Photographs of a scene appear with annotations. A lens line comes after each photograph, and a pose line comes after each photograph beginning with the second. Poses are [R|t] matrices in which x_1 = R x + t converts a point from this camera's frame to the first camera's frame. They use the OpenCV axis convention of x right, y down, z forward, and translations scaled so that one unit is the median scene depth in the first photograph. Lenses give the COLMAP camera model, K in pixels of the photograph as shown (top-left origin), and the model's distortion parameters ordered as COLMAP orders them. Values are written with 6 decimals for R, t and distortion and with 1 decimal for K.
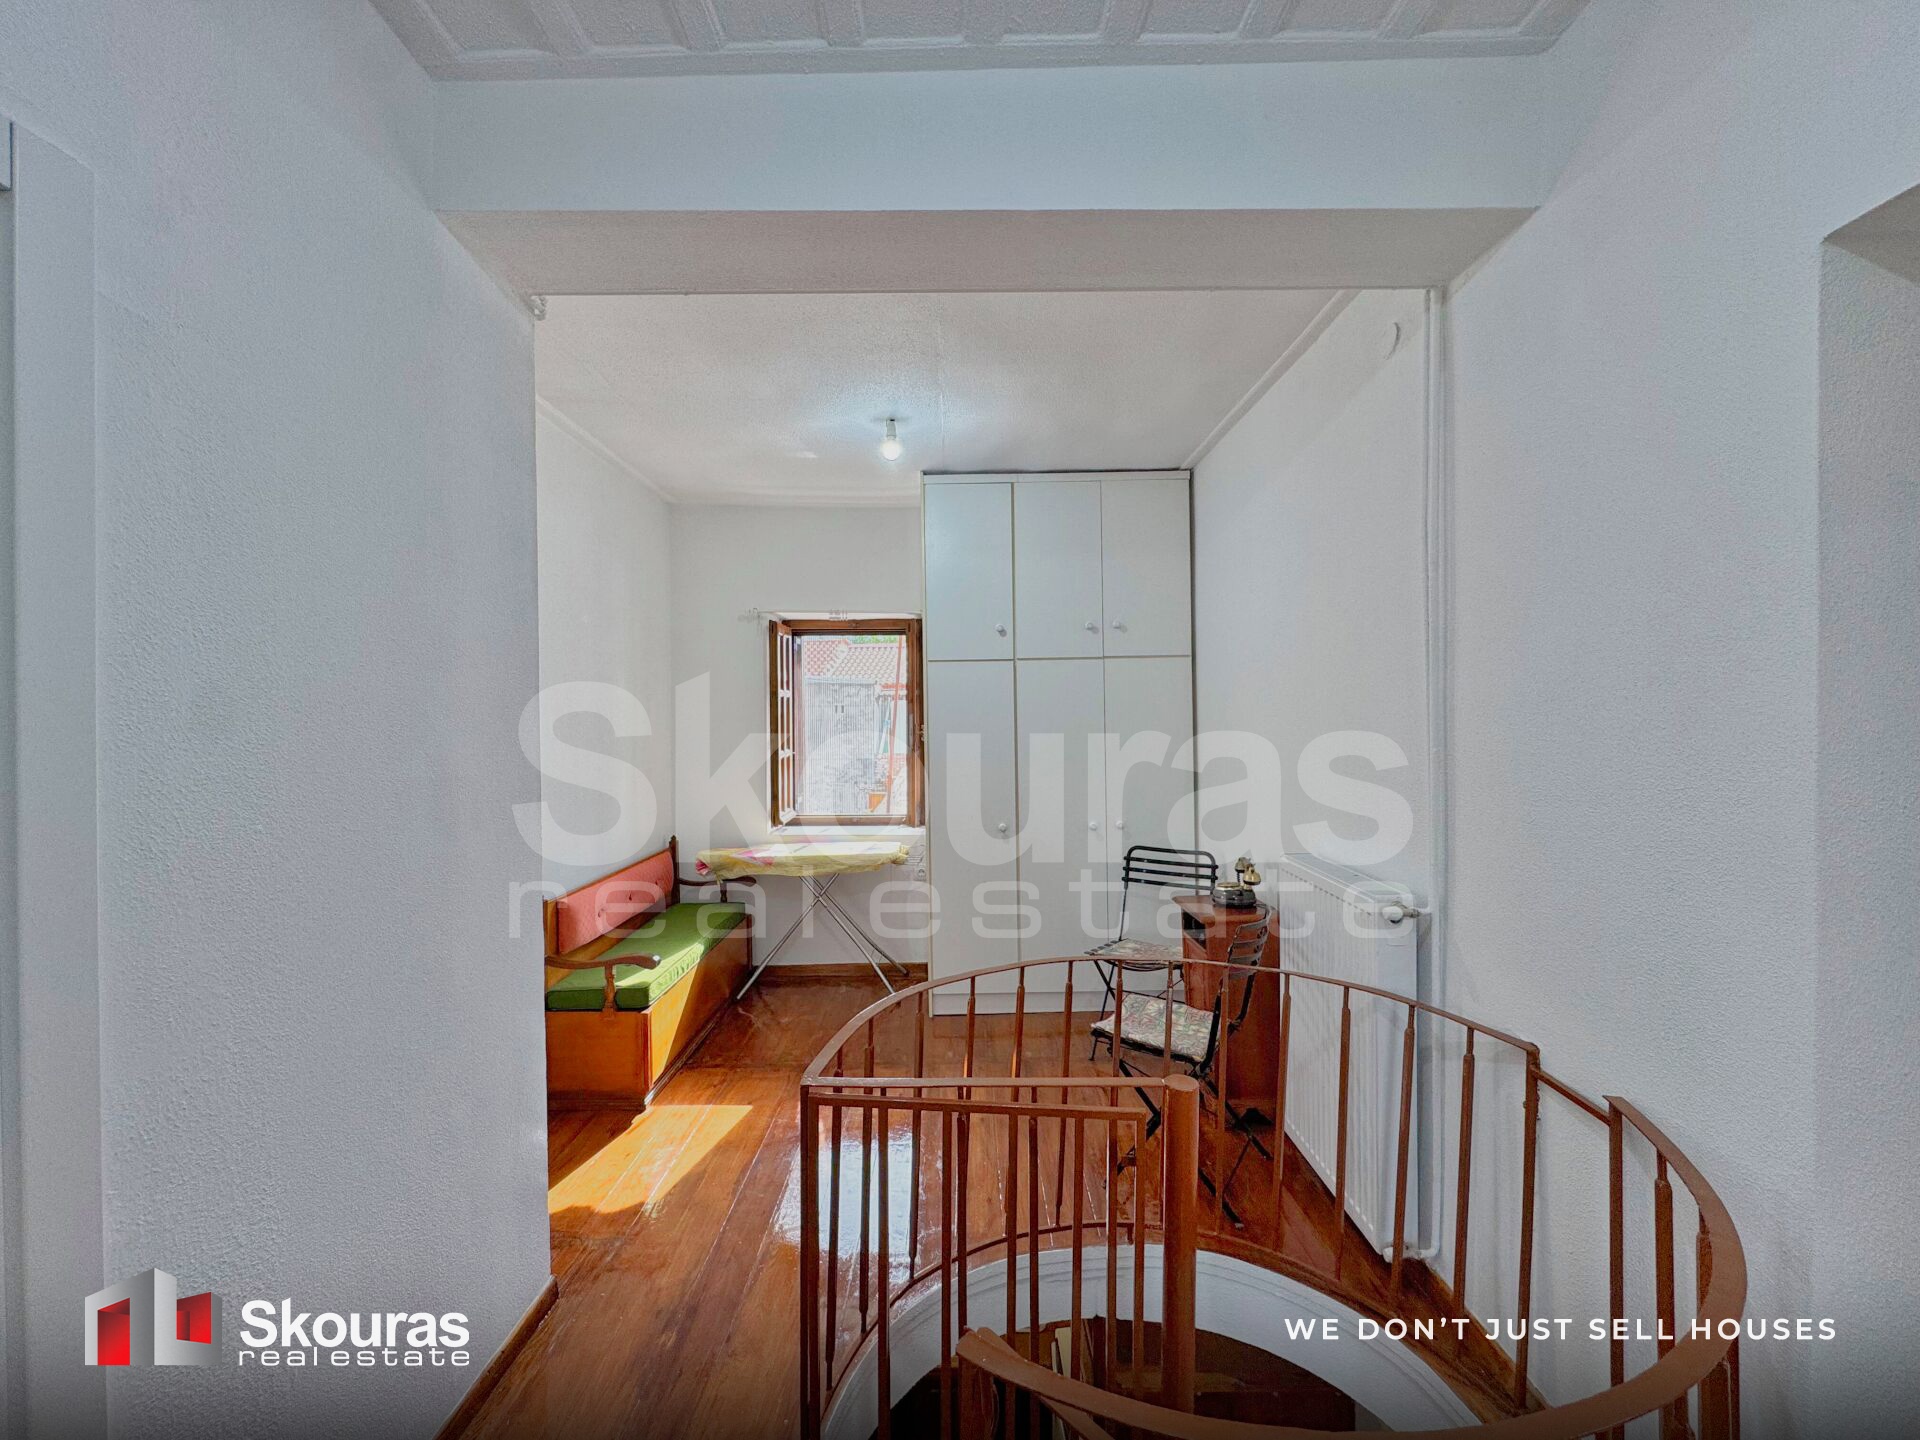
lens RADIAL K [[770.3, 0, 960.0], [0, 770.3, 720.0], [0, 0, 1]] dist [-0.000408, -0.000004]
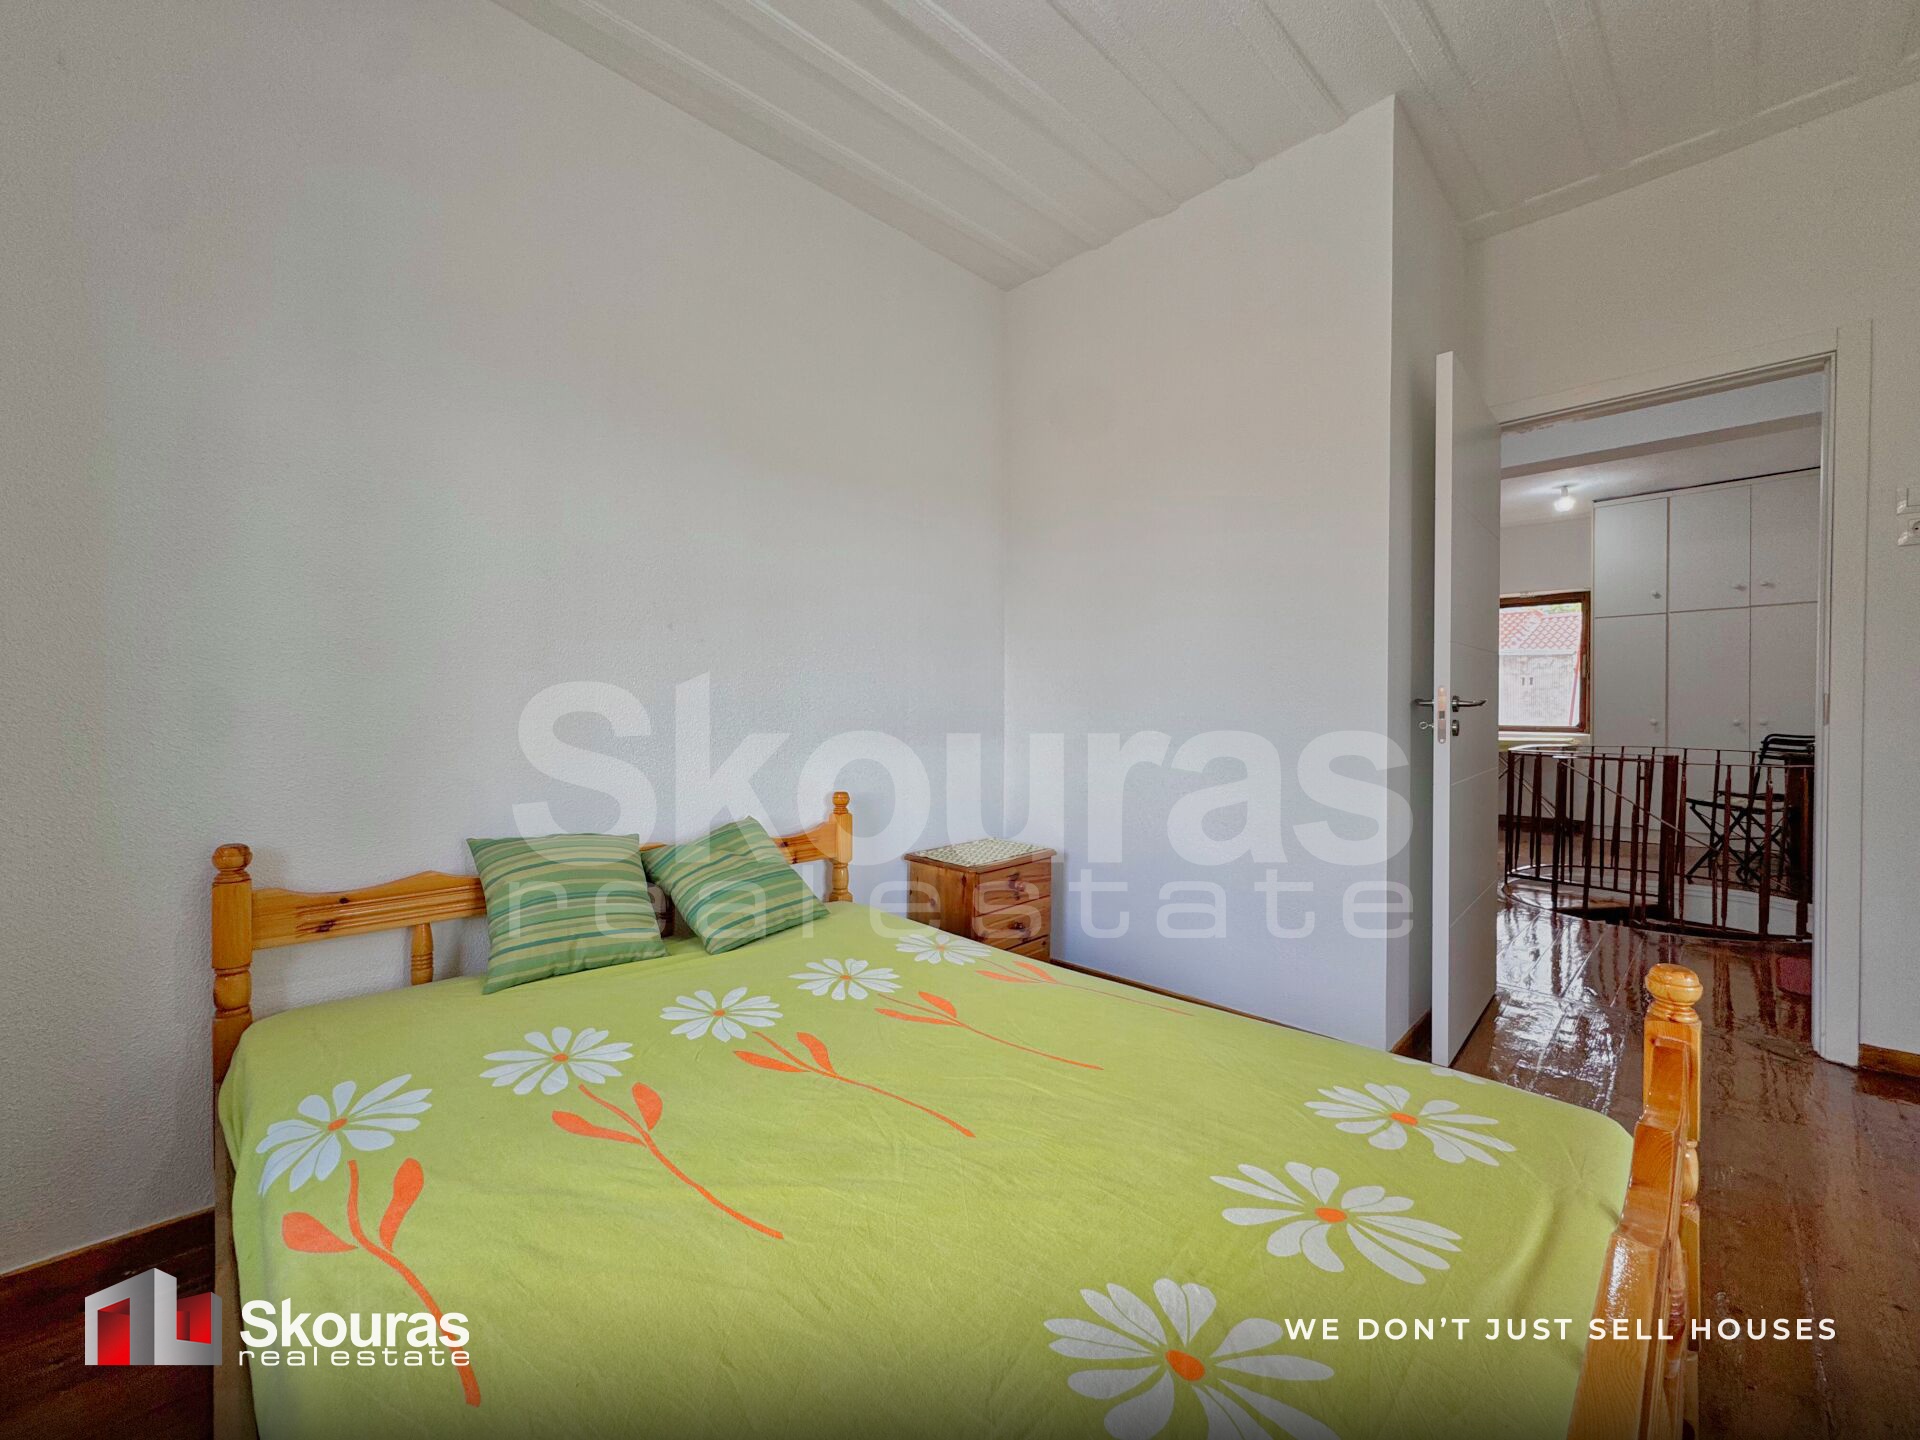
lens RADIAL K [[770.2, 0, 964.6], [0, 770.2, 711.8], [0, 0, 1]] dist [0.000746, 0.000132]
pose [[0.706802, 0.020781, -0.707106, 0.170825], [-0.014848, 0.999784, 0.014541, 0.117084], [0.707255, 0.000222, 0.706958, -1.071131]]
